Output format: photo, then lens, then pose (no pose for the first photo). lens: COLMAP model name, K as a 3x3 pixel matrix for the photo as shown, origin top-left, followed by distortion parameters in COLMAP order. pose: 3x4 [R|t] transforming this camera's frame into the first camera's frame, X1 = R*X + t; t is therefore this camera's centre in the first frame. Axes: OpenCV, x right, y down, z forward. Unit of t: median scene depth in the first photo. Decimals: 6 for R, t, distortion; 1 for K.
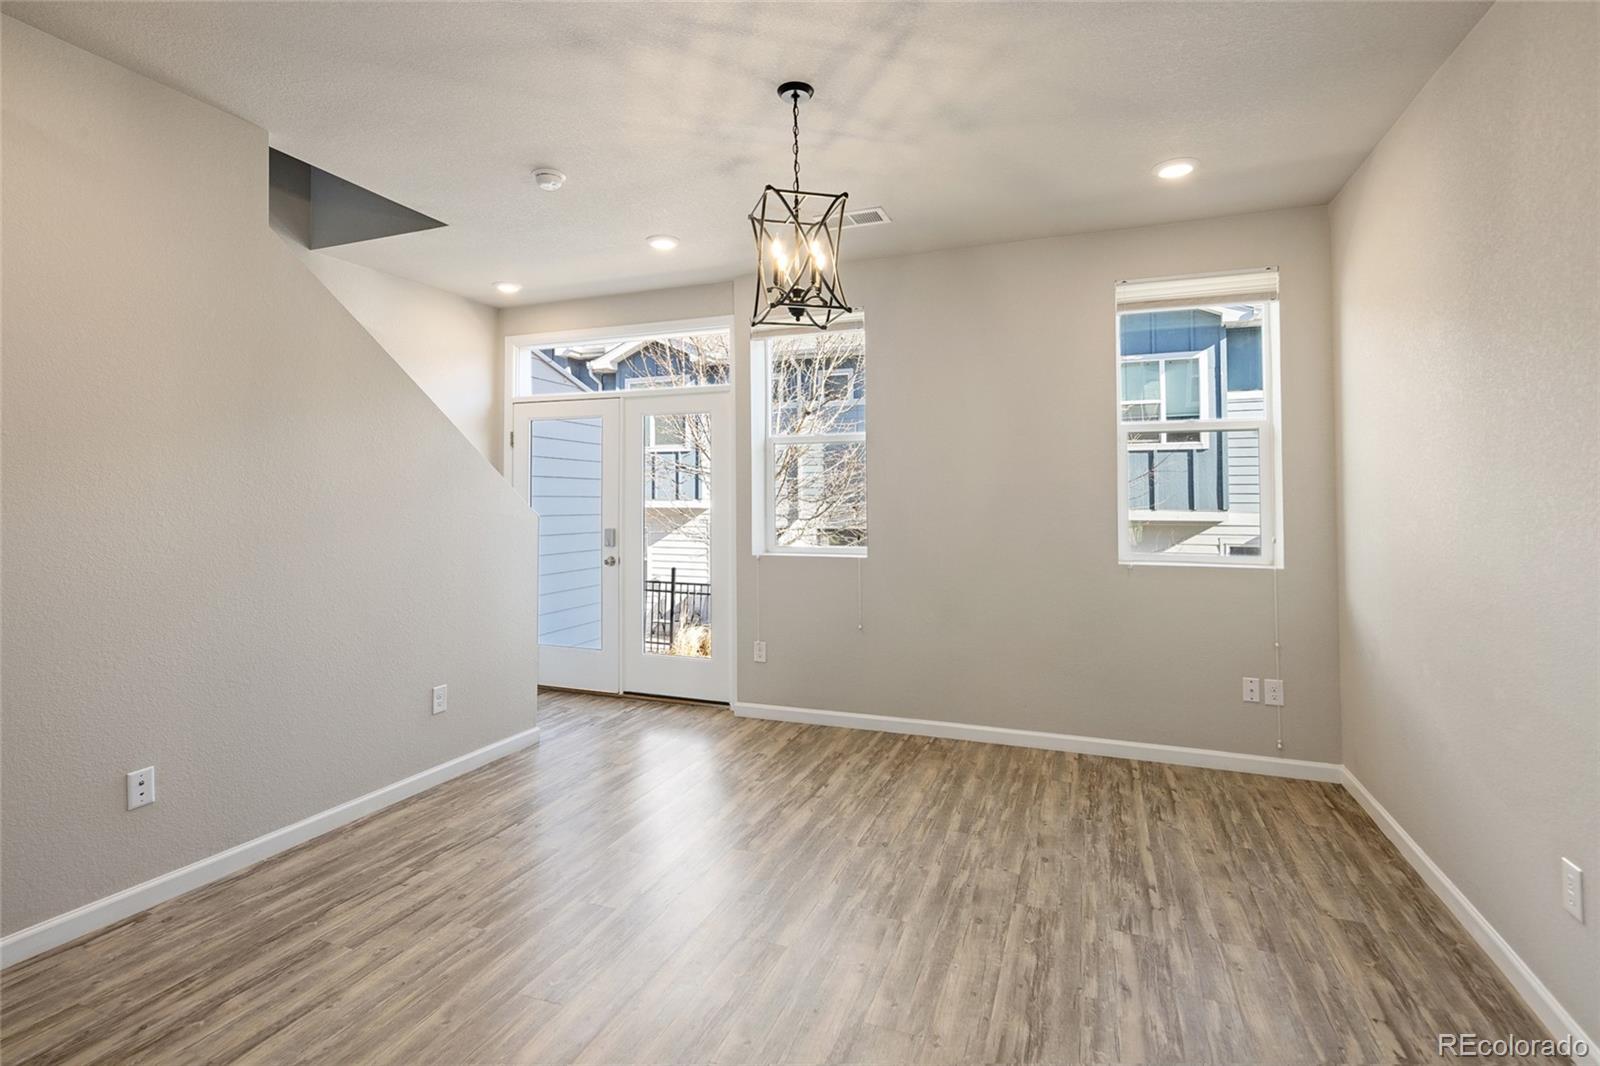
lens RADIAL K [[765.0, 0, 791.9], [0, 765.0, 475.7], [0, 0, 1]] dist [0.014571, -0.006653]
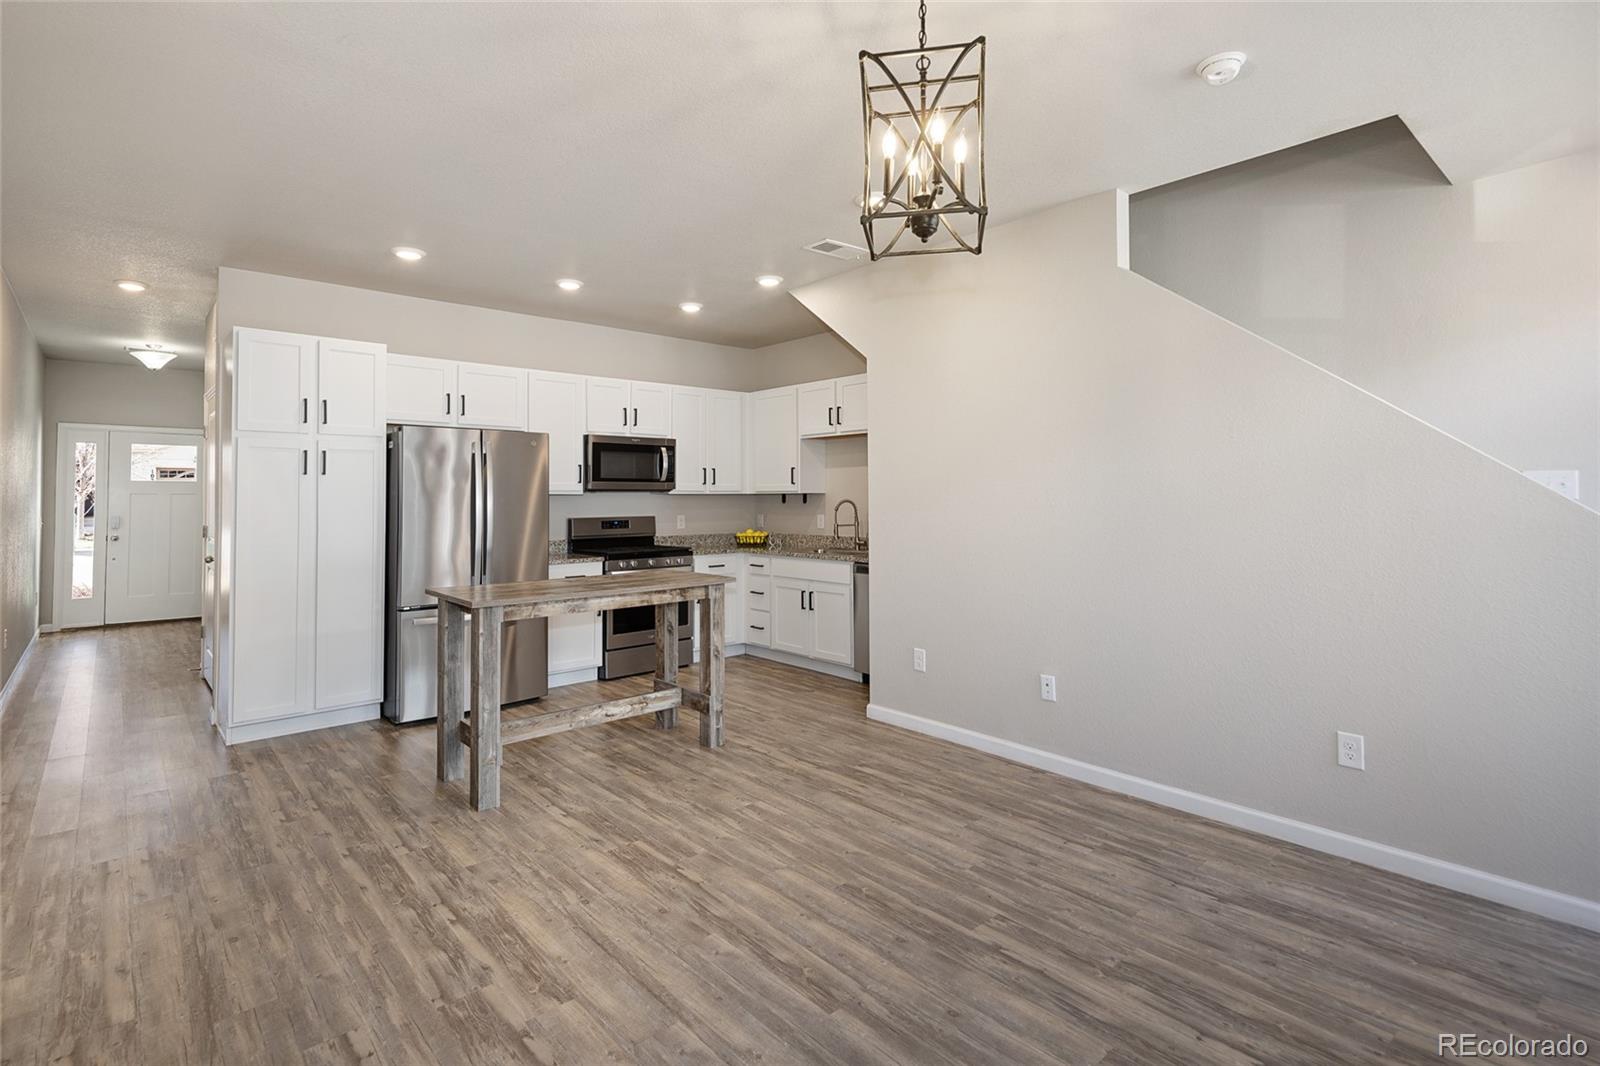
lens RADIAL K [[777.0, 0, 794.0], [0, 777.0, 495.8], [0, 0, 1]] dist [0.011152, 0.000402]
pose [[-0.455843, 0.001762, -0.890058, 0.601520], [0.035964, 0.999218, -0.016441, 0.030708], [0.889333, -0.039504, -0.455550, 1.050337]]
